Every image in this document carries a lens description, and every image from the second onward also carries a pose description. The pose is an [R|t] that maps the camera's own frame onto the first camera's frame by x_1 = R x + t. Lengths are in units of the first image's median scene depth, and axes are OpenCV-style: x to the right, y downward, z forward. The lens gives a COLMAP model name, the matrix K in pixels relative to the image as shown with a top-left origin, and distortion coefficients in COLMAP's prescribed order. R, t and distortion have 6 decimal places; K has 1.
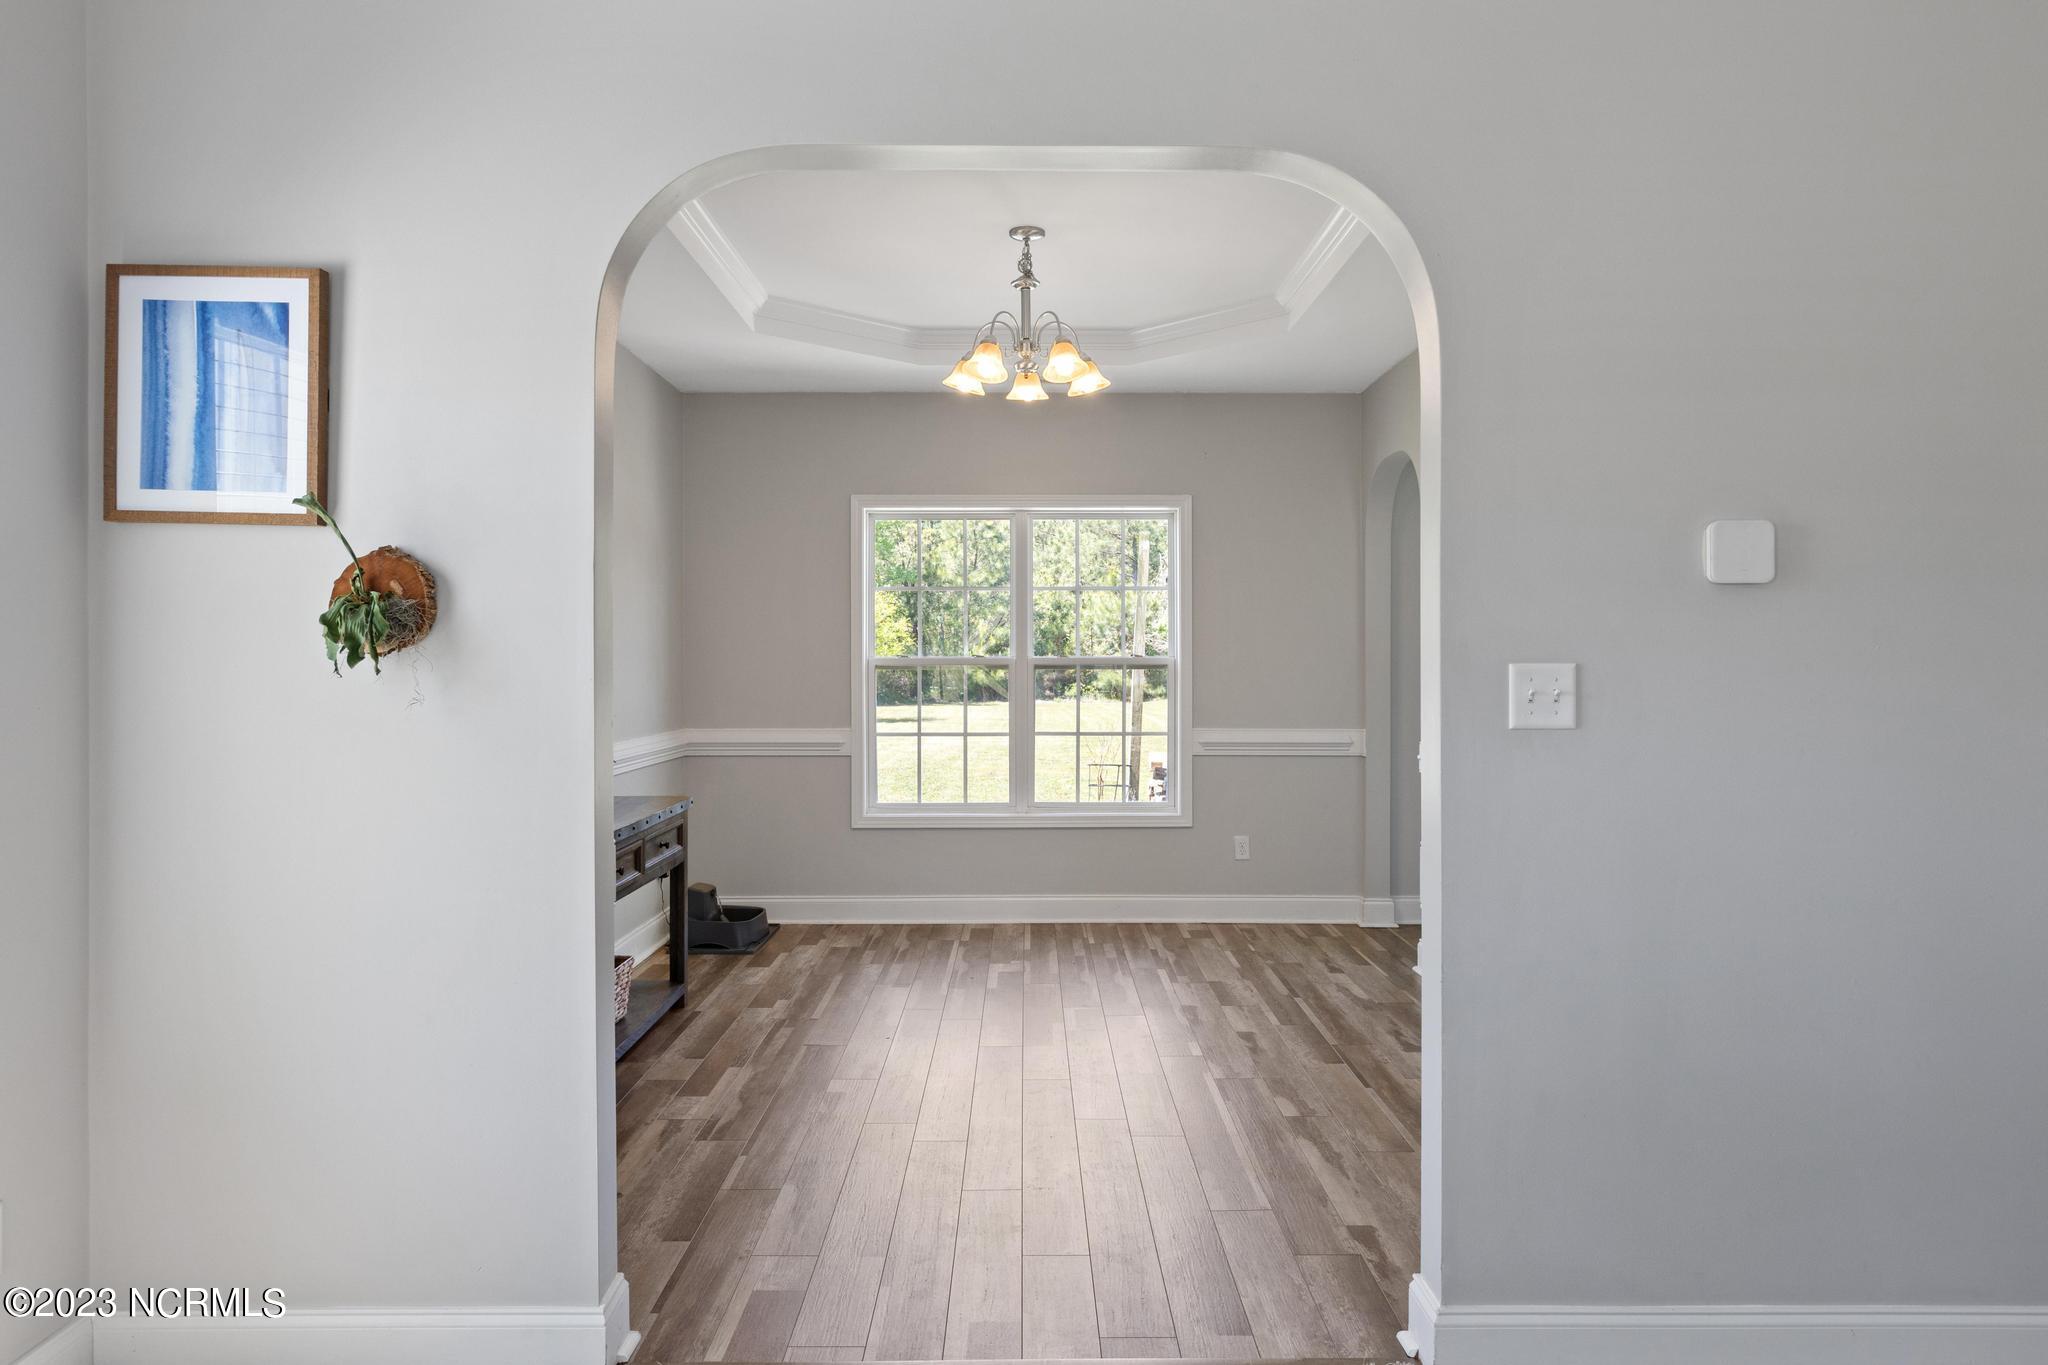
lens RADIAL K [[1313.7, 0, 1029.4], [0, 1313.7, 670.0], [0, 0, 1]] dist [-0.010407, -0.000969]
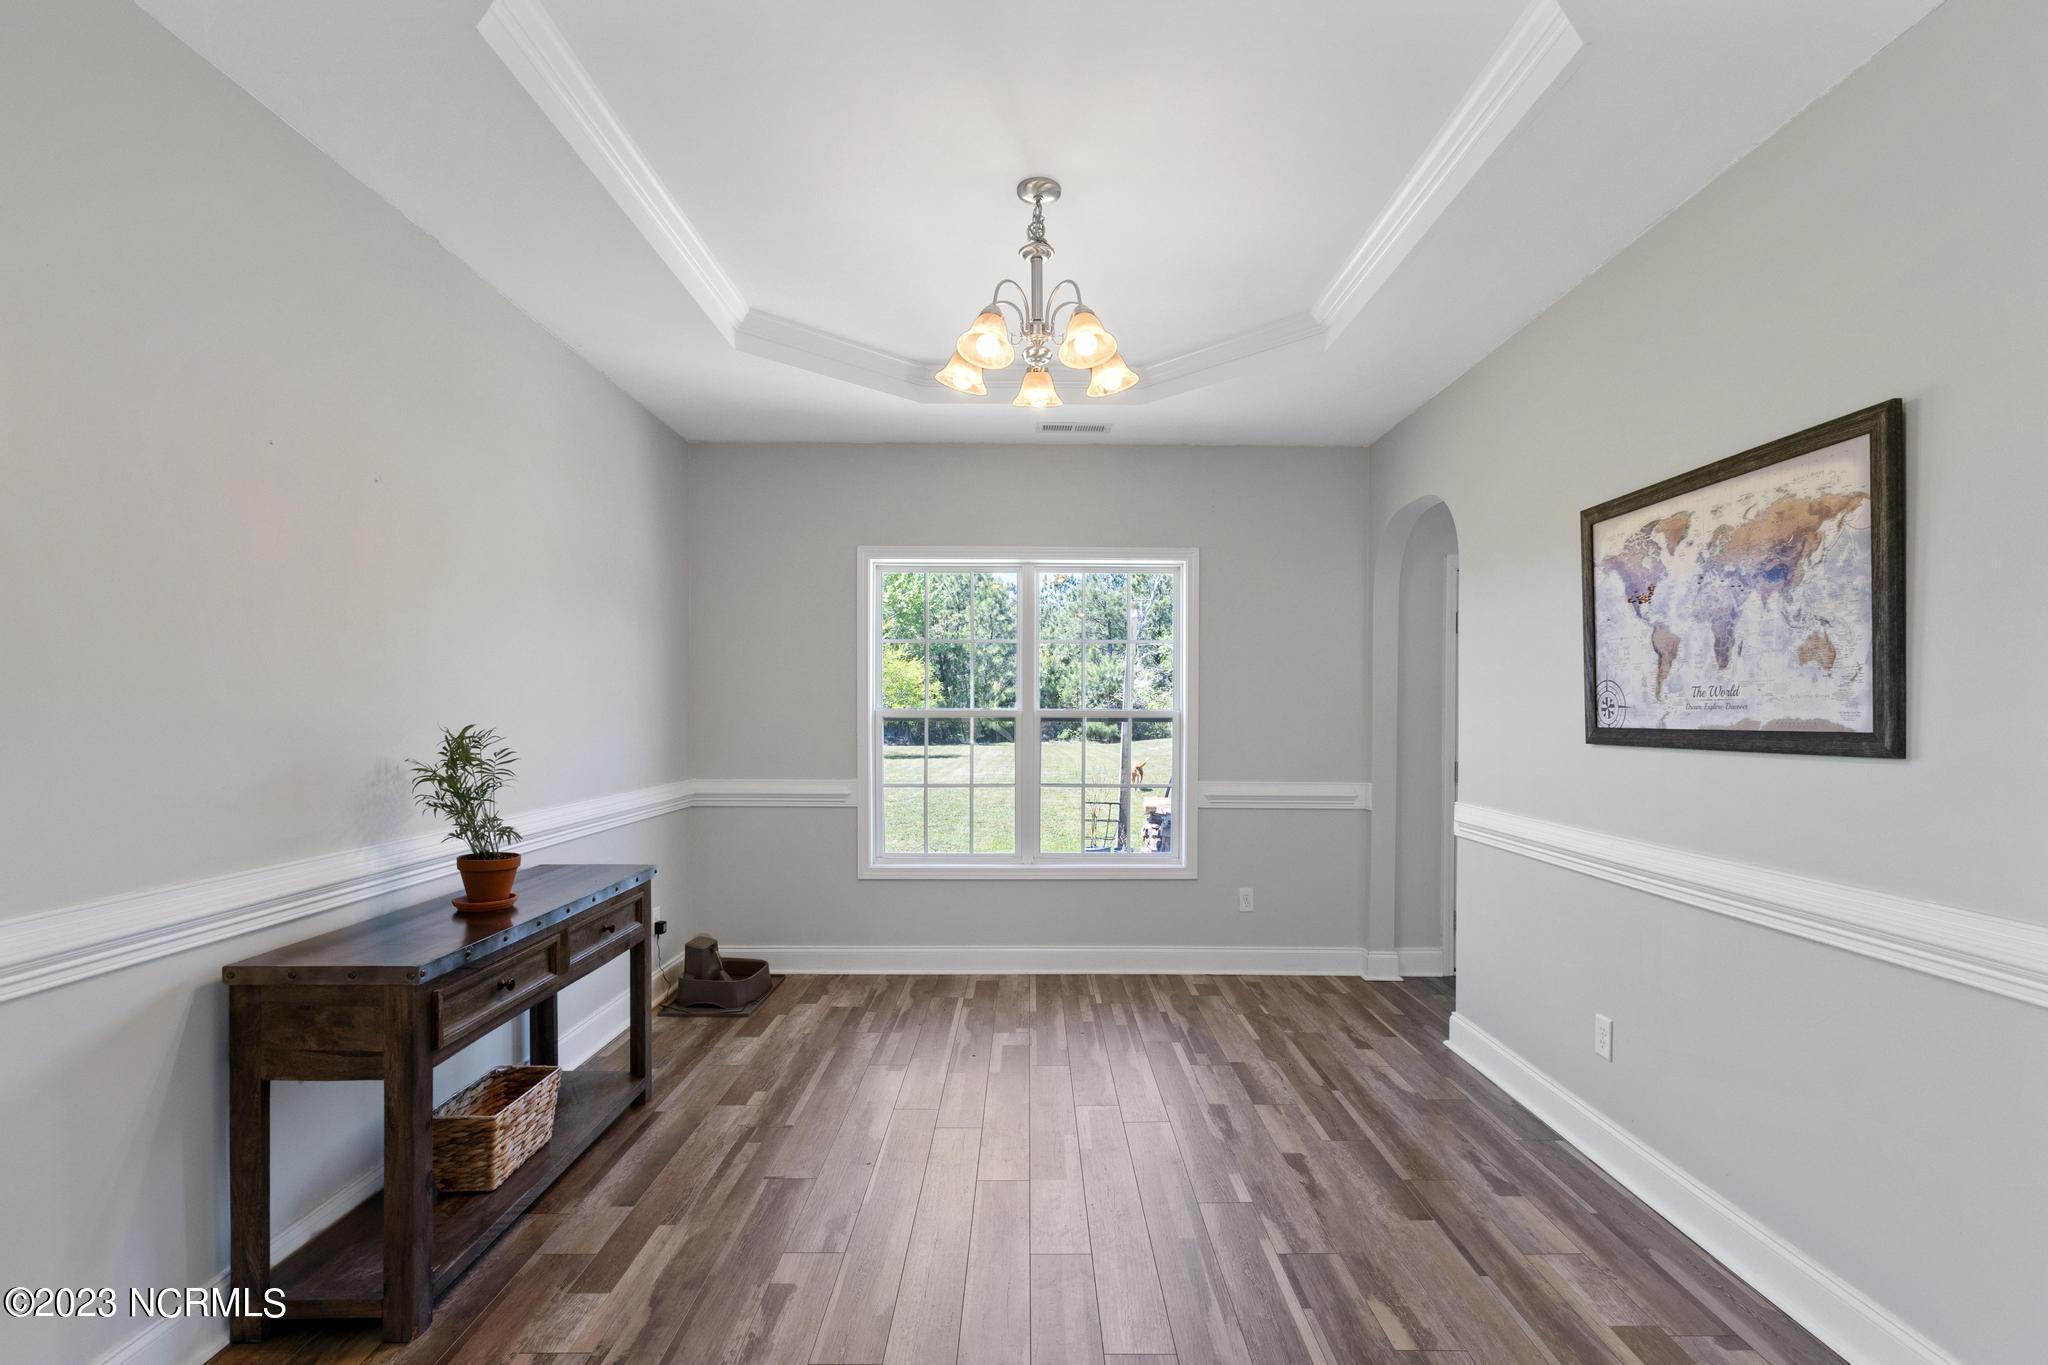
lens RADIAL K [[941.7, 0, 1040.7], [0, 941.7, 728.4], [0, 0, 1]] dist [-0.000783, -0.001536]
pose [[0.999935, 0.004111, 0.010616, -0.004843], [-0.004219, 0.999939, 0.010231, -0.003391], [-0.010574, -0.010276, 0.999891, 0.355374]]
